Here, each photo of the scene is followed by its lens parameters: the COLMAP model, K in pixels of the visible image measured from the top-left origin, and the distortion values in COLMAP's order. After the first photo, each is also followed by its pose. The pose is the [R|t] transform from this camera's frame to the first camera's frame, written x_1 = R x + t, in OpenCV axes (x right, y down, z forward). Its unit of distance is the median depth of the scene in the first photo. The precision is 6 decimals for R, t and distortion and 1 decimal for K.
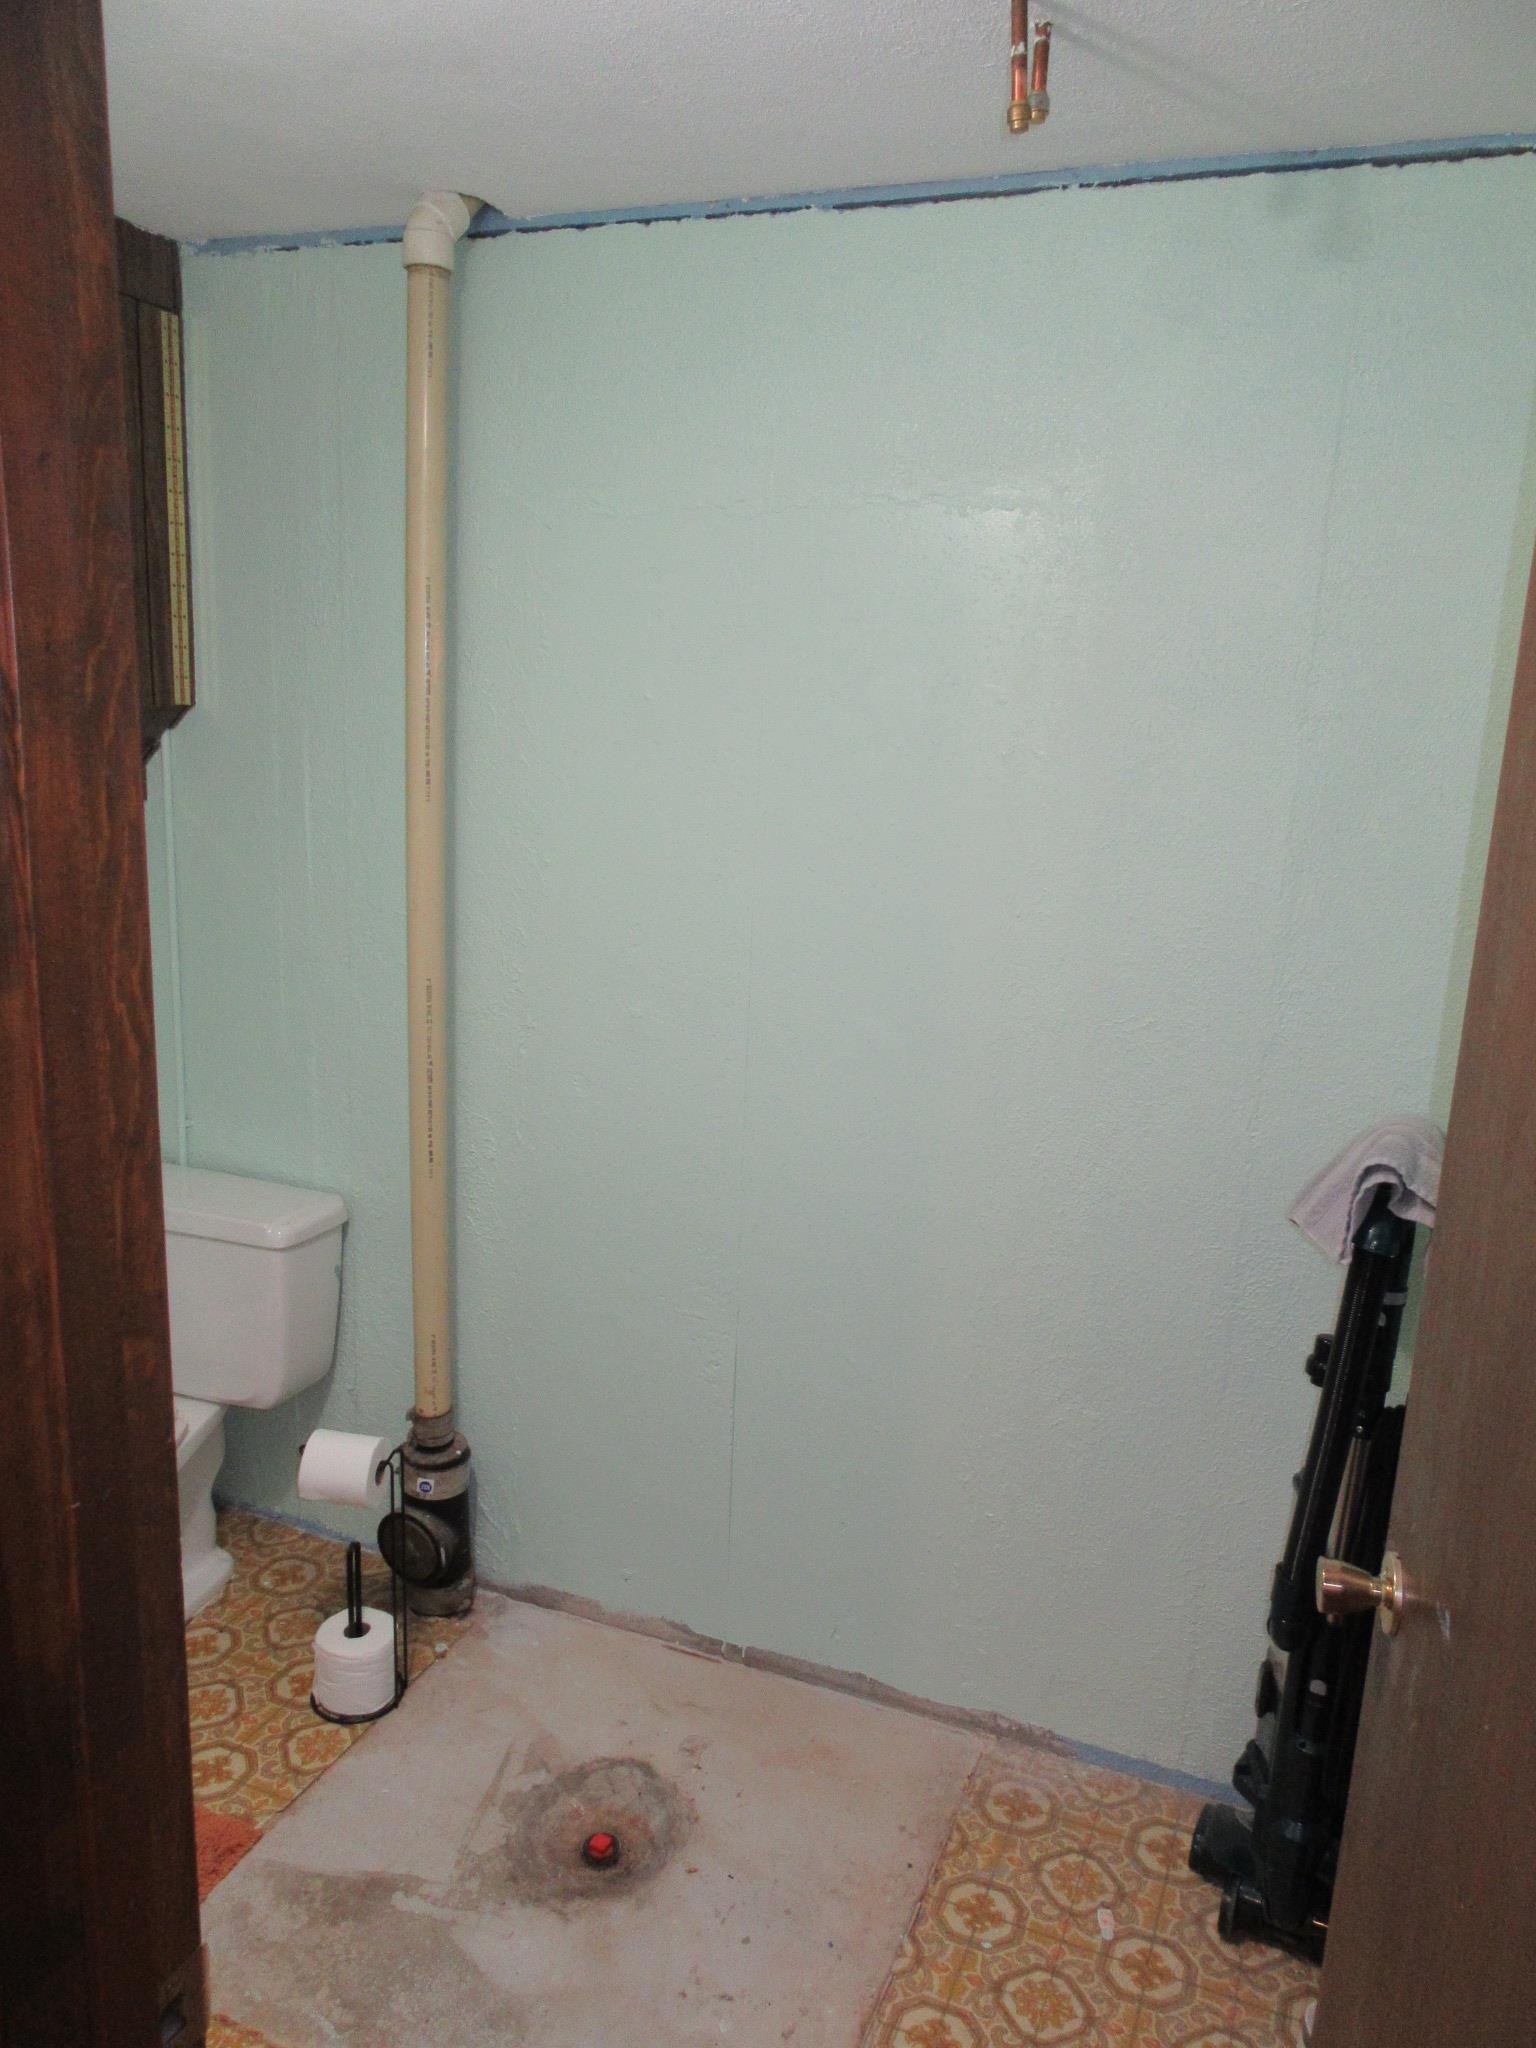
lens RADIAL K [[1504.9, 0, 771.8], [0, 1504.9, 1027.9], [0, 0, 1]] dist [-0.020147, 0.011040]
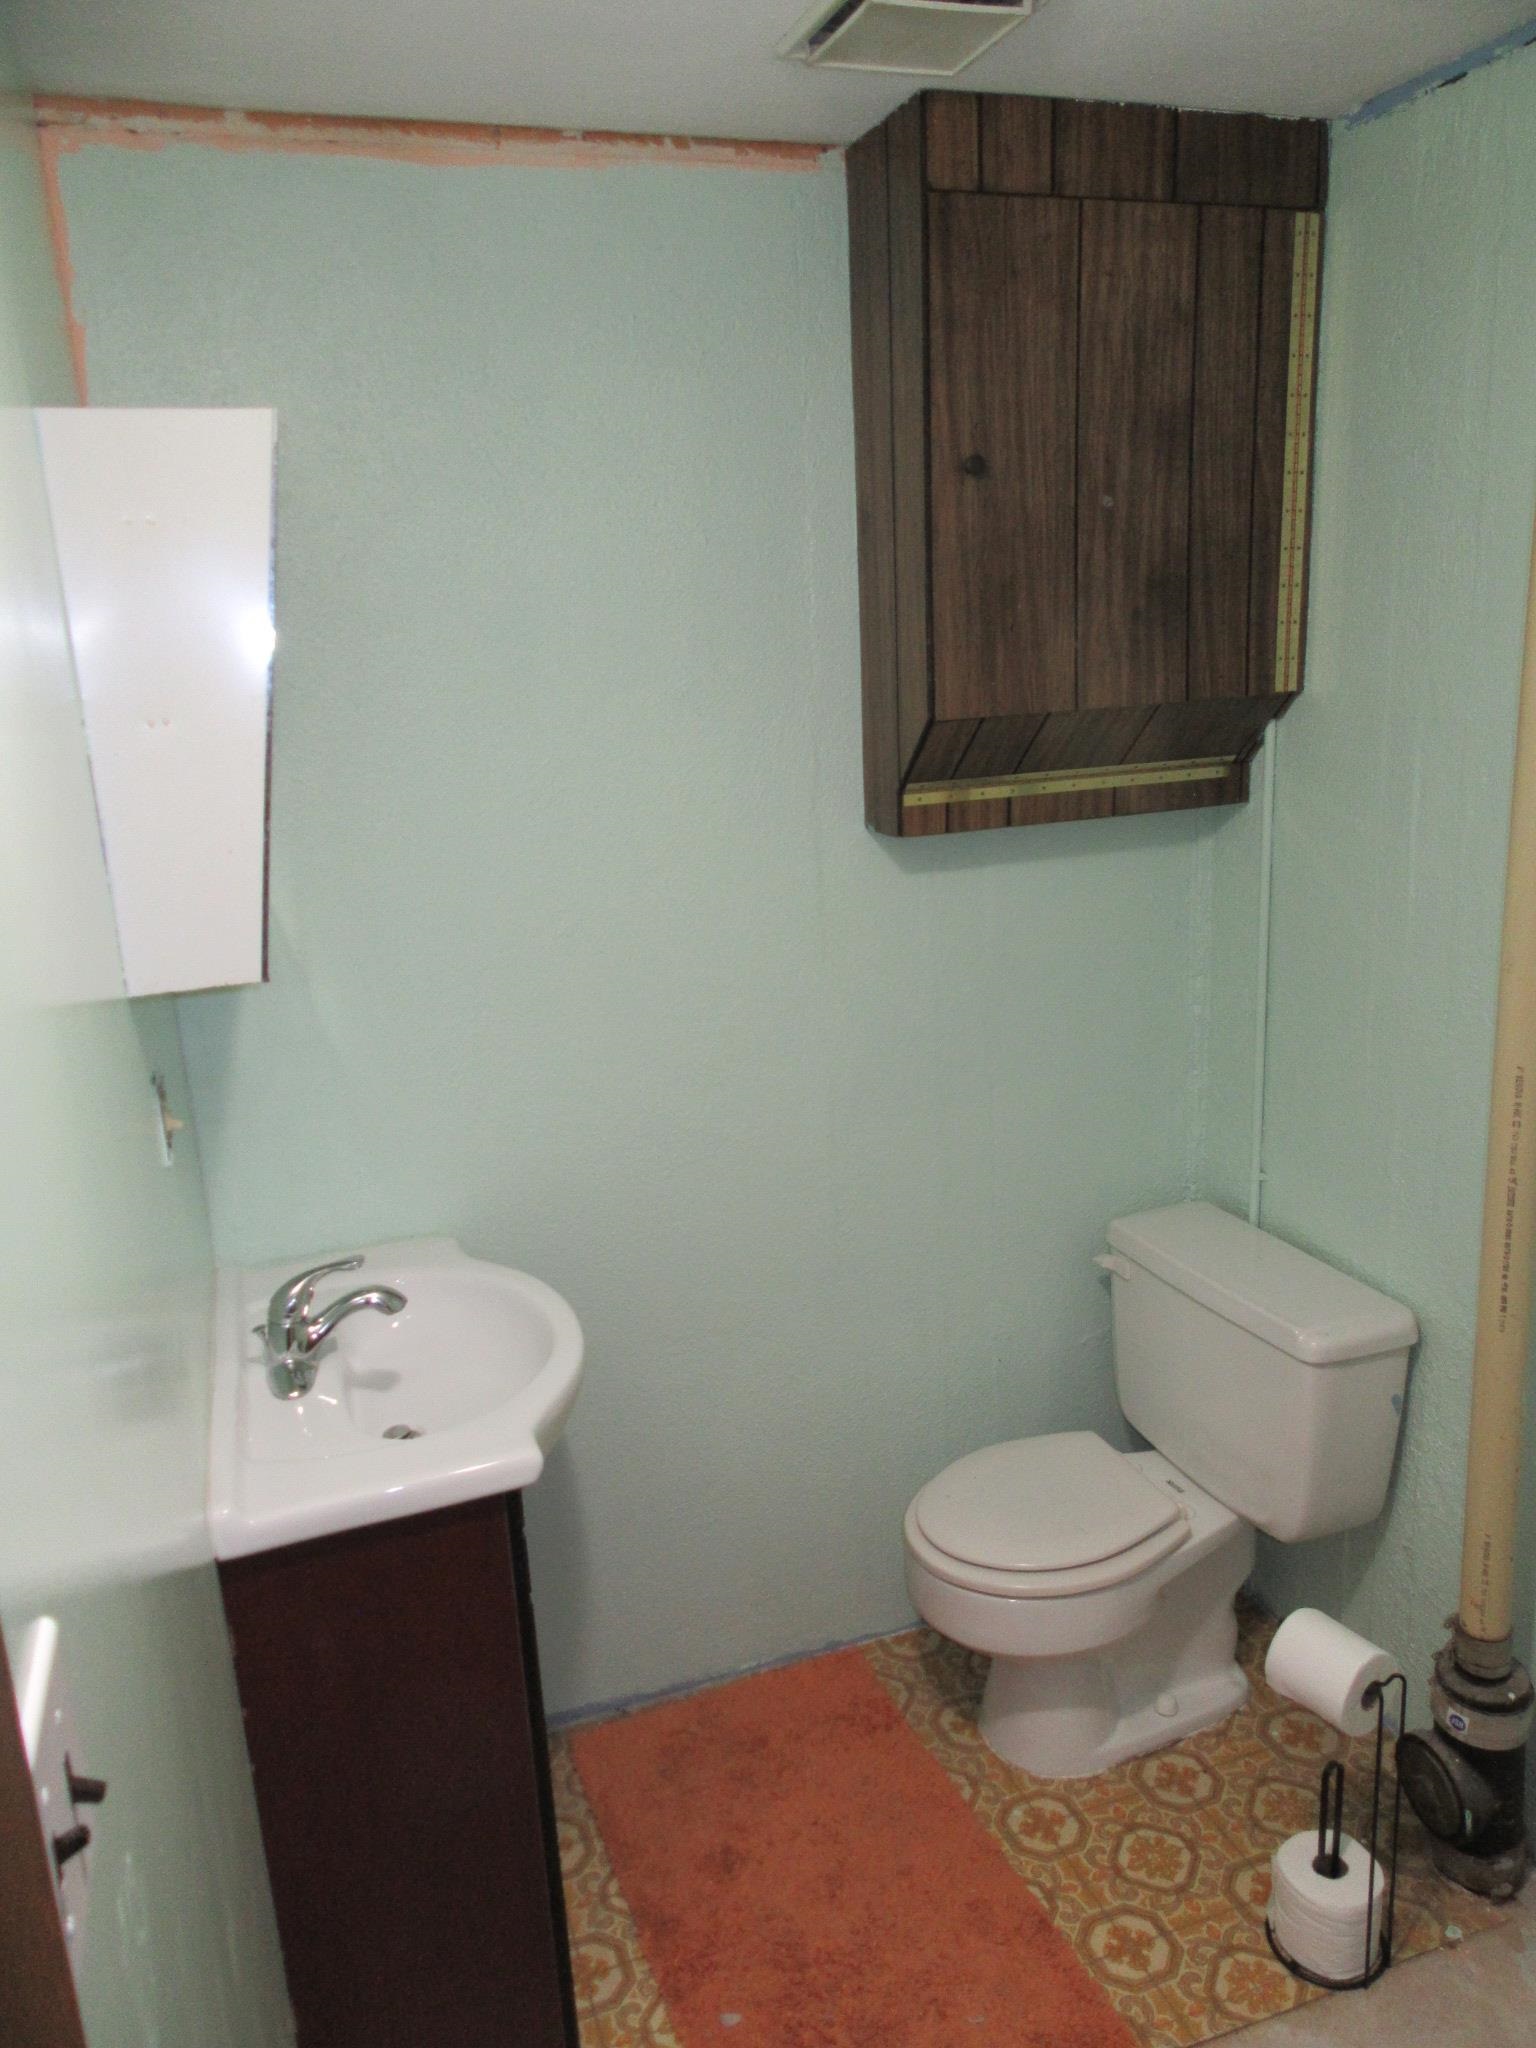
lens RADIAL K [[1504.9, 0, 763.8], [0, 1504.9, 1025.5], [0, 0, 1]] dist [-0.020147, 0.011040]
pose [[0.656286, 0.114625, -0.745755, 0.061802], [-0.091217, 0.993197, 0.072385, -0.066154], [0.748978, 0.020520, 0.662277, 0.237108]]
